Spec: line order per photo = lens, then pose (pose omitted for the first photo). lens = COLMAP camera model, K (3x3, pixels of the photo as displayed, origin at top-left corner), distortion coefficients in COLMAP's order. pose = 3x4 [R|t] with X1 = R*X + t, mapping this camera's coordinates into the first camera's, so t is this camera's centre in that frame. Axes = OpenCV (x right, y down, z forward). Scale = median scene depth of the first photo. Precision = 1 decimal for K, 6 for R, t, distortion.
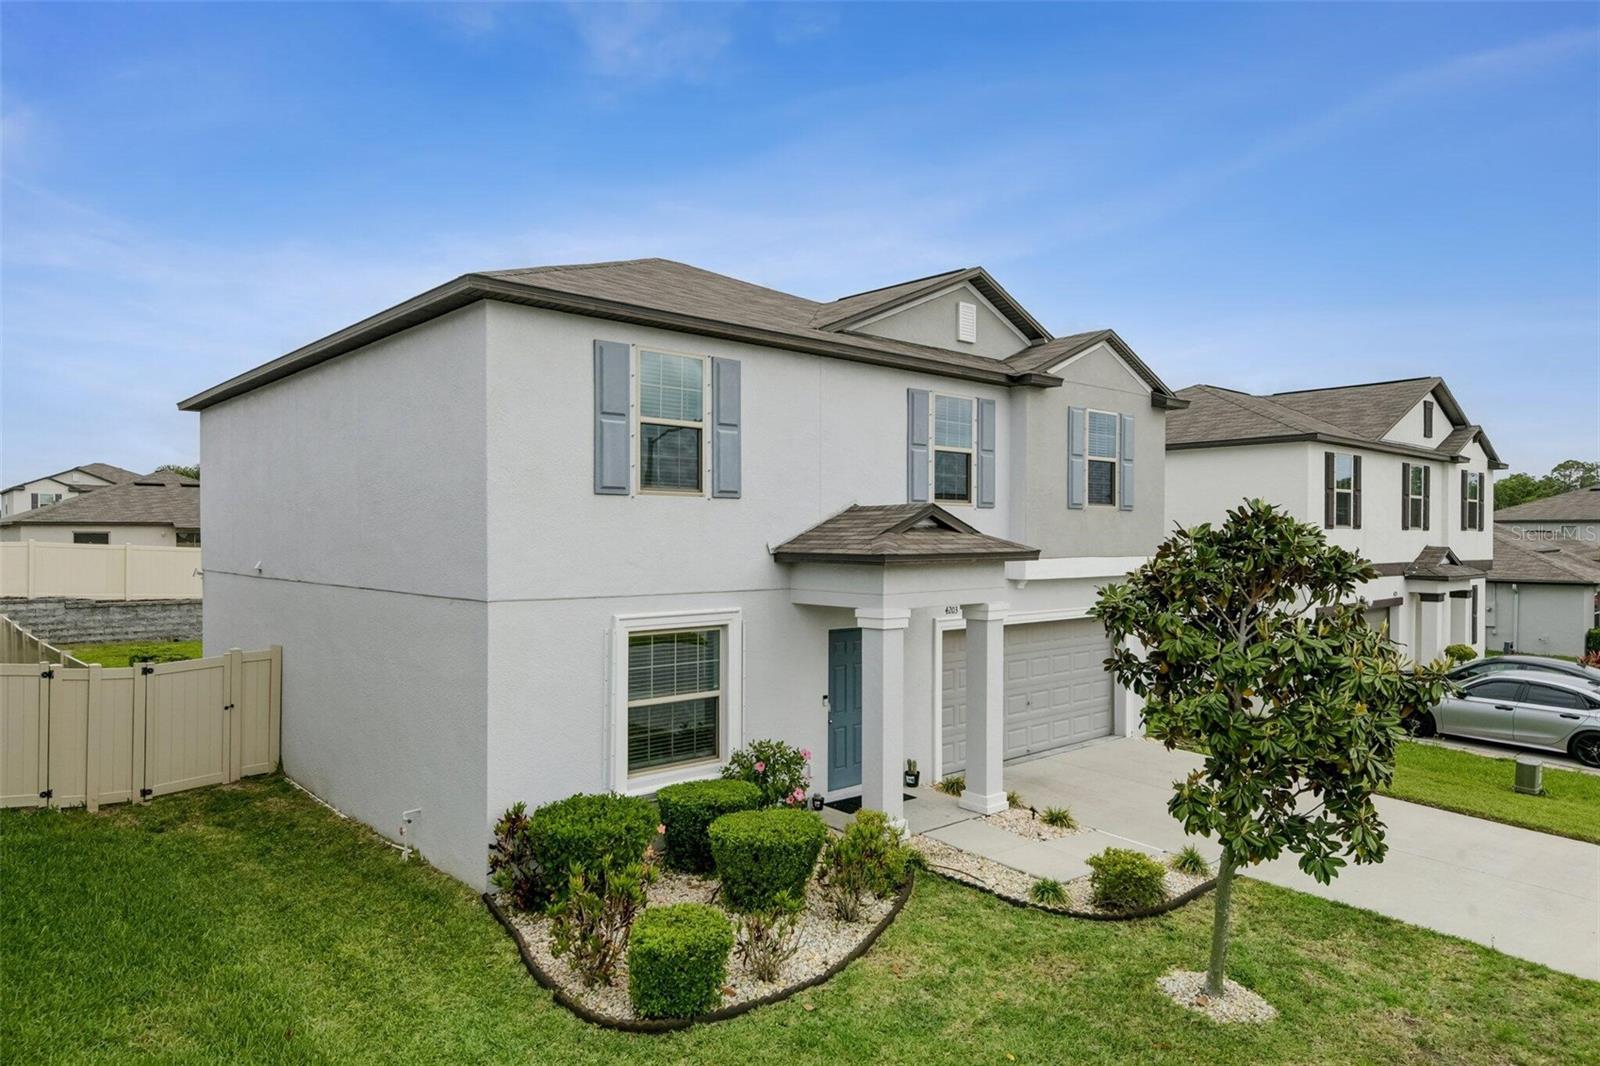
lens RADIAL K [[1056.5, 0, 911.5], [0, 1056.5, 517.7], [0, 0, 1]] dist [0.010726, -0.000172]
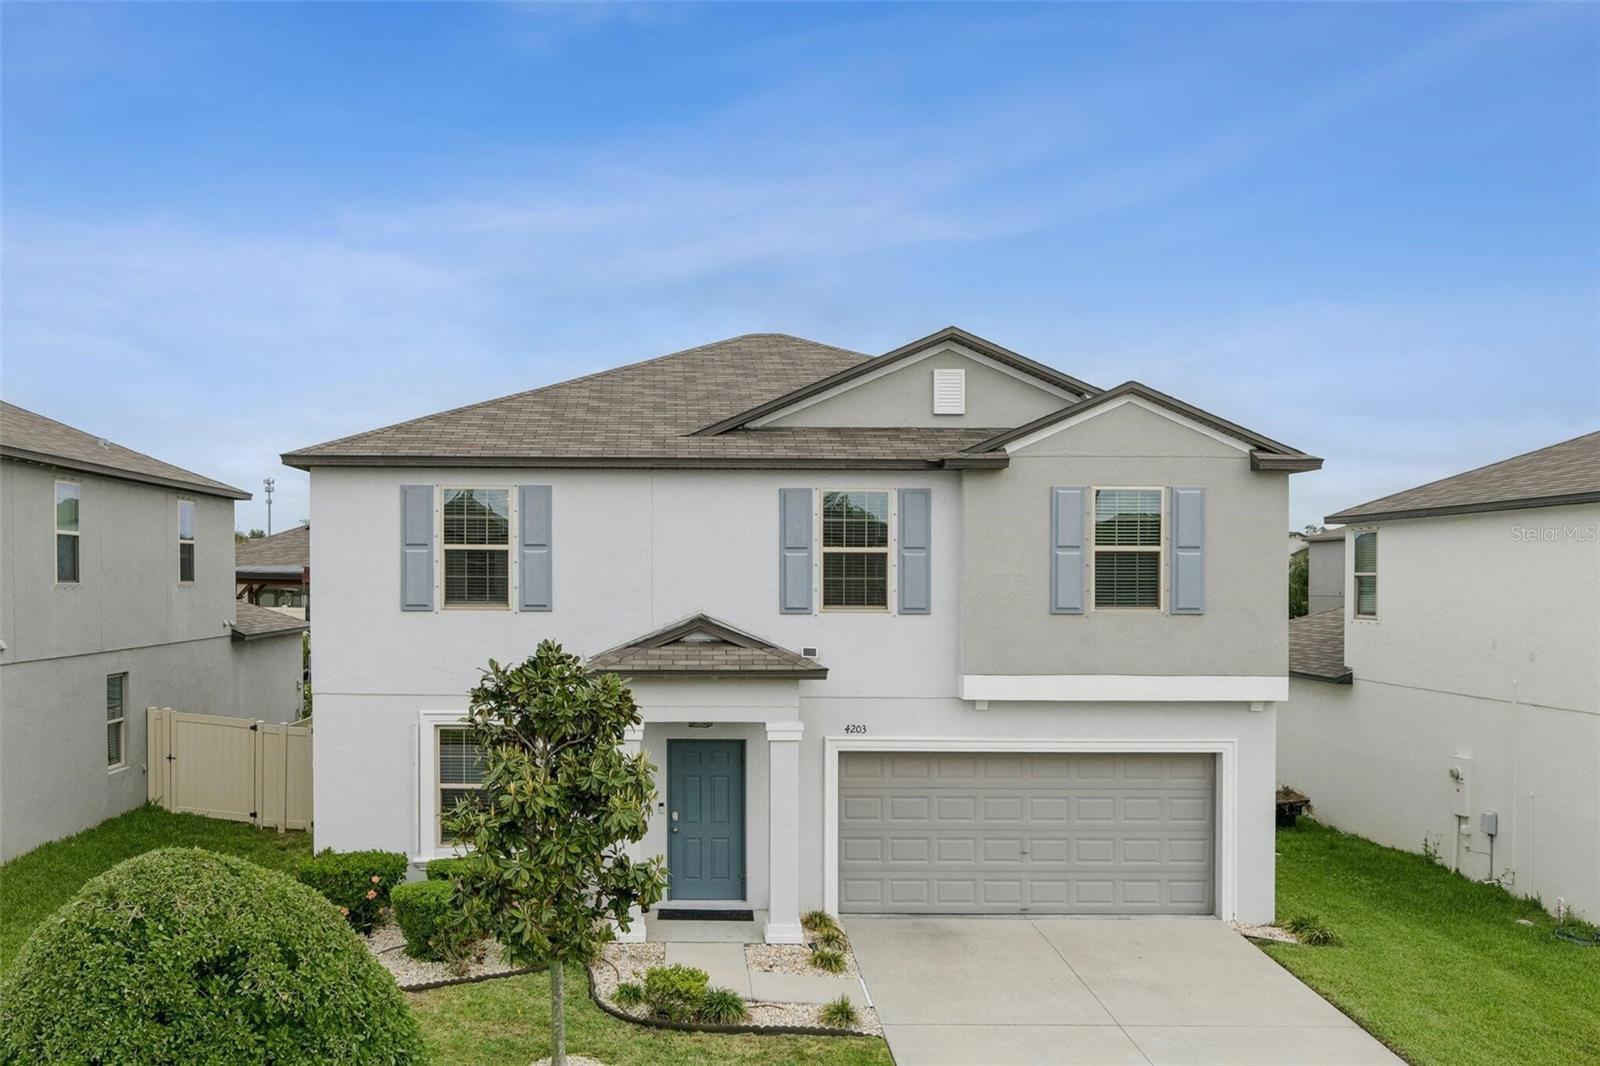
lens RADIAL K [[1746.7, 0, 794.5], [0, 1746.7, 539.6], [0, 0, 1]] dist [-0.081315, 0.000000]
pose [[0.715536, -0.008768, -0.698521, 1.184338], [0.005978, 0.999961, -0.006428, -0.073415], [0.698550, 0.000424, 0.715561, -0.106413]]
